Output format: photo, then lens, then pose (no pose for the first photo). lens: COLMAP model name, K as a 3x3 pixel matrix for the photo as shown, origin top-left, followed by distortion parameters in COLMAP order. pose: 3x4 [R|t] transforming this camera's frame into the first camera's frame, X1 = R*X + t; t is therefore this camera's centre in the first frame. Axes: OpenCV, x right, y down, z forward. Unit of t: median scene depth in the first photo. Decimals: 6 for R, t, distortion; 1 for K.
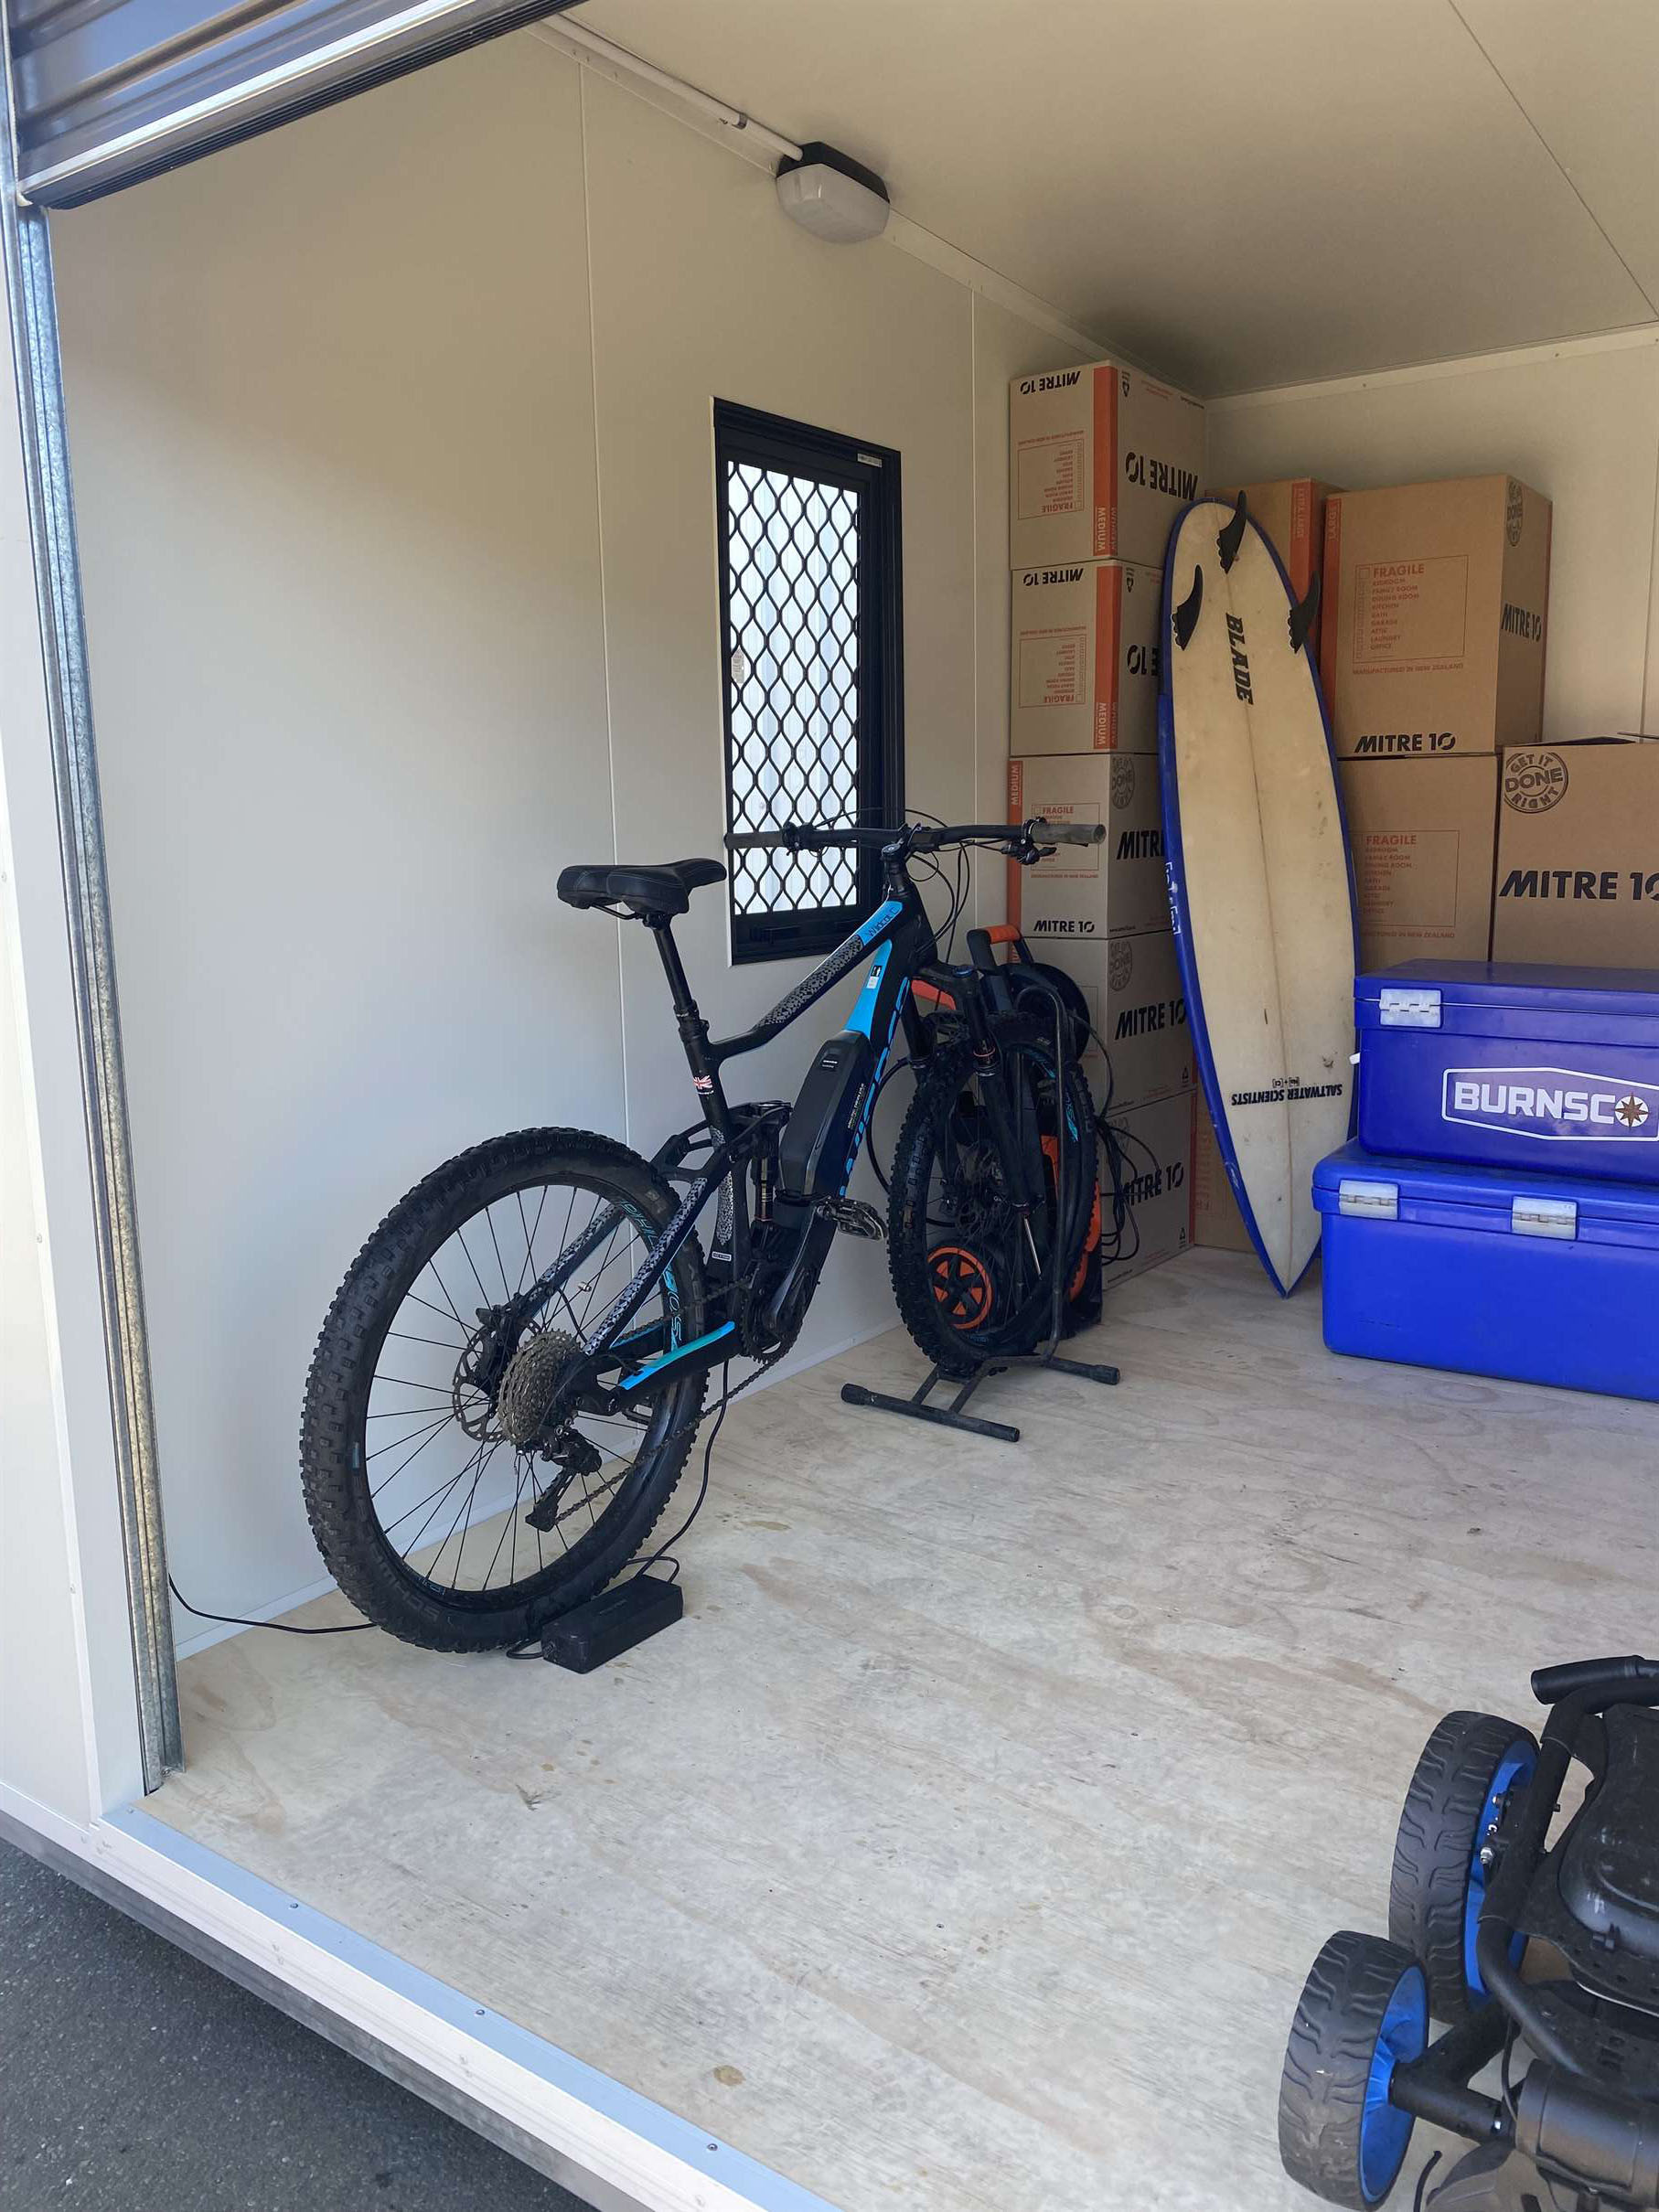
lens RADIAL K [[1693.3, 0, 825.7], [0, 1693.3, 1099.1], [0, 0, 1]] dist [0.013523, -0.005418]
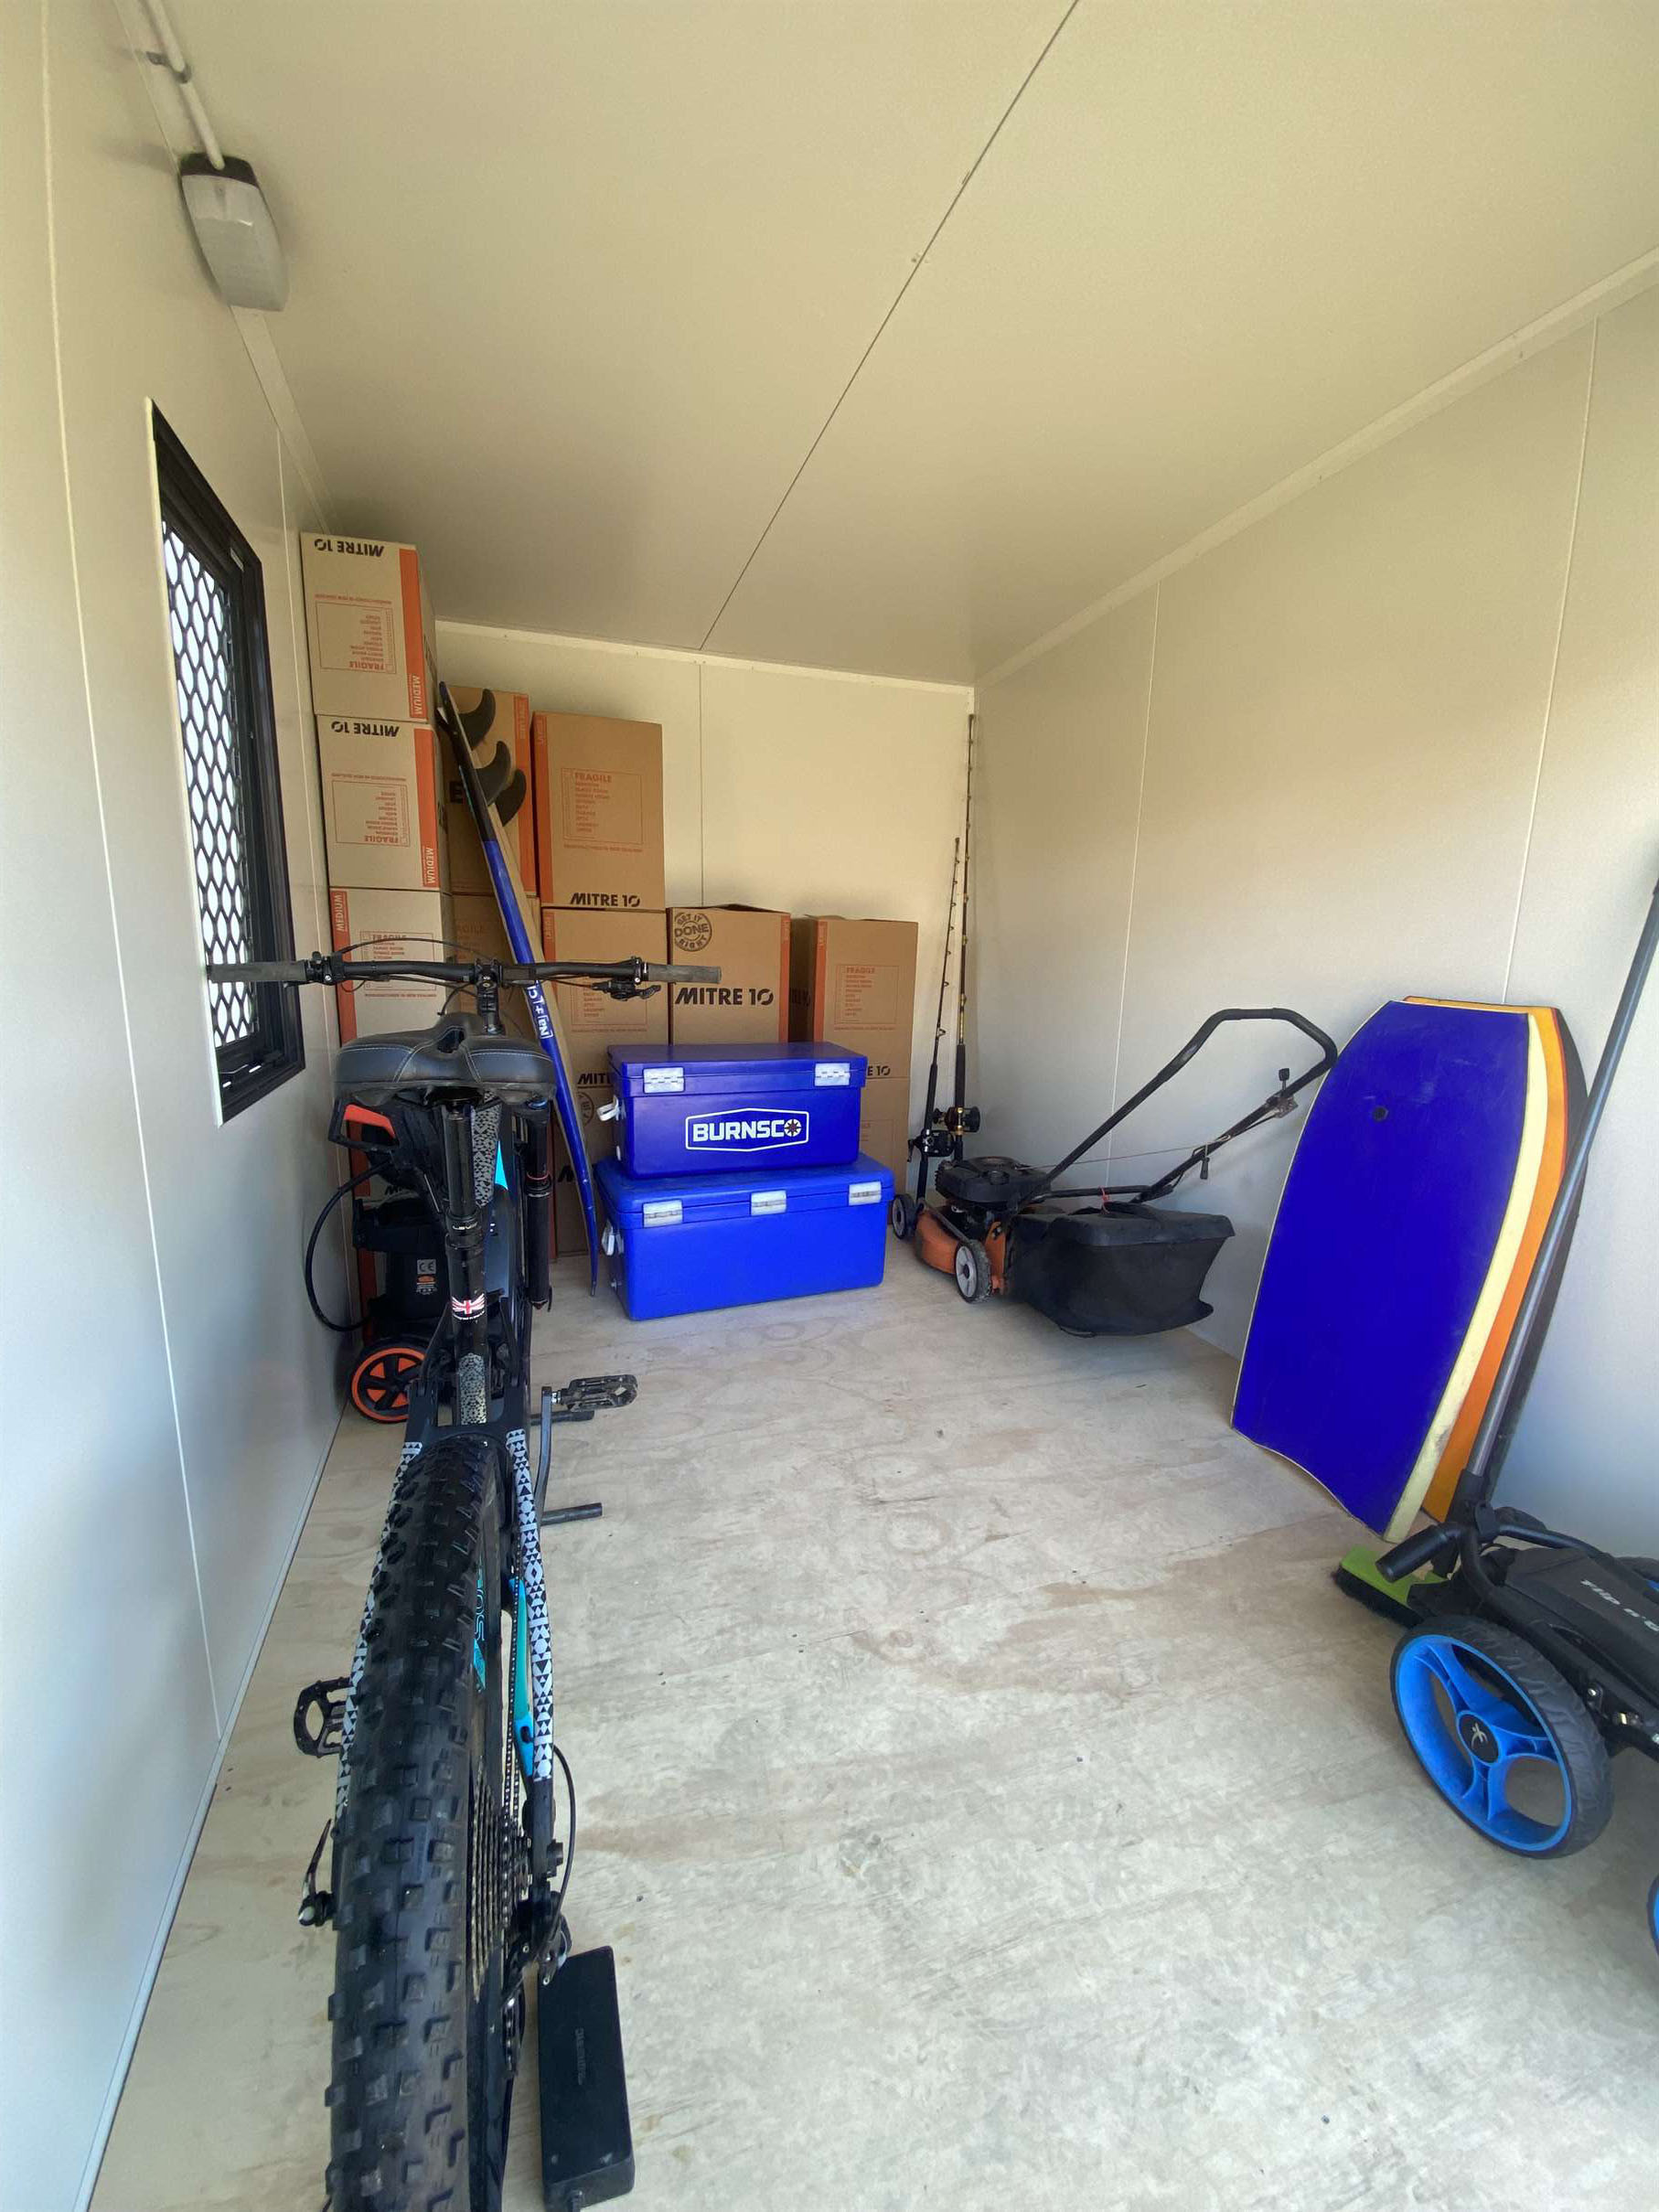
lens RADIAL K [[883.2, 0, 837.2], [0, 883.2, 1106.9], [0, 0, 1]] dist [0.000099, -0.014593]
pose [[0.569567, -0.123033, 0.812685, -0.269790], [0.101675, 0.991686, 0.078874, -0.106244], [-0.815632, 0.037705, 0.577341, 0.589758]]
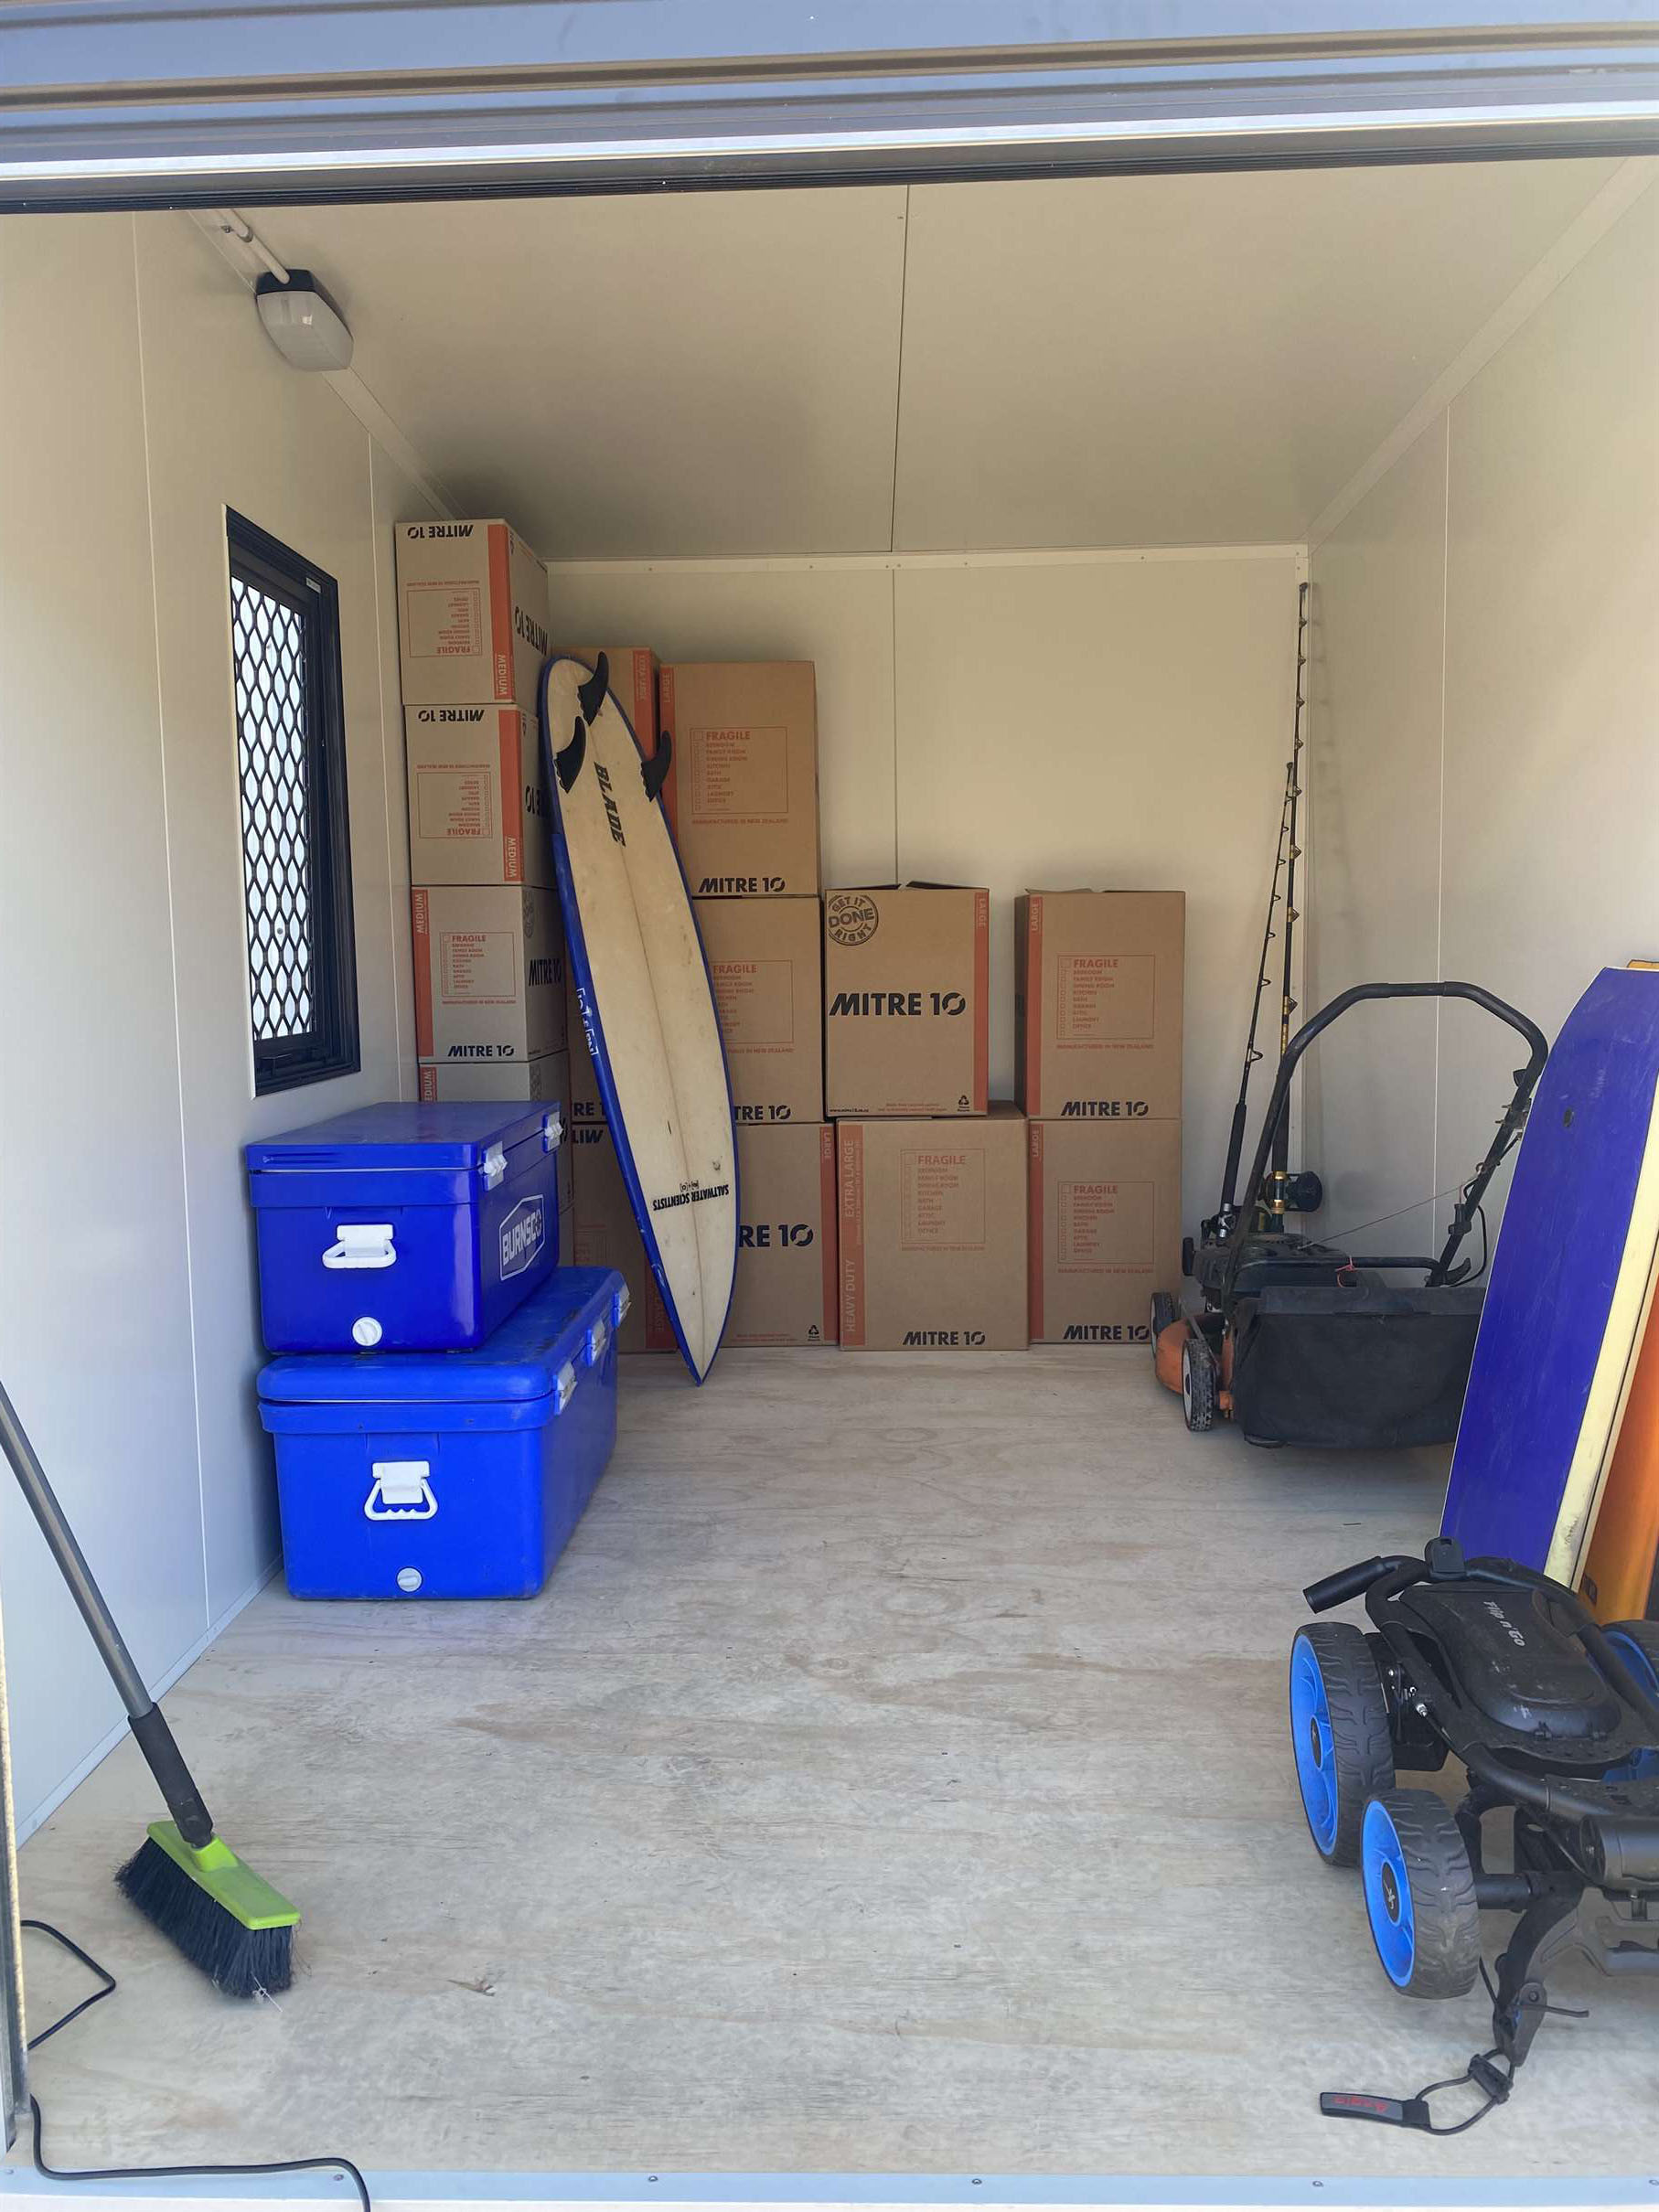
lens RADIAL K [[1691.4, 0, 826.0], [0, 1691.4, 1086.4], [0, 0, 1]] dist [0.031256, -0.027924]
pose [[0.827191, -0.043370, 0.560244, -0.371419], [0.094663, 0.993523, -0.062857, 0.003393], [-0.553890, 0.105029, 0.825939, 0.062541]]
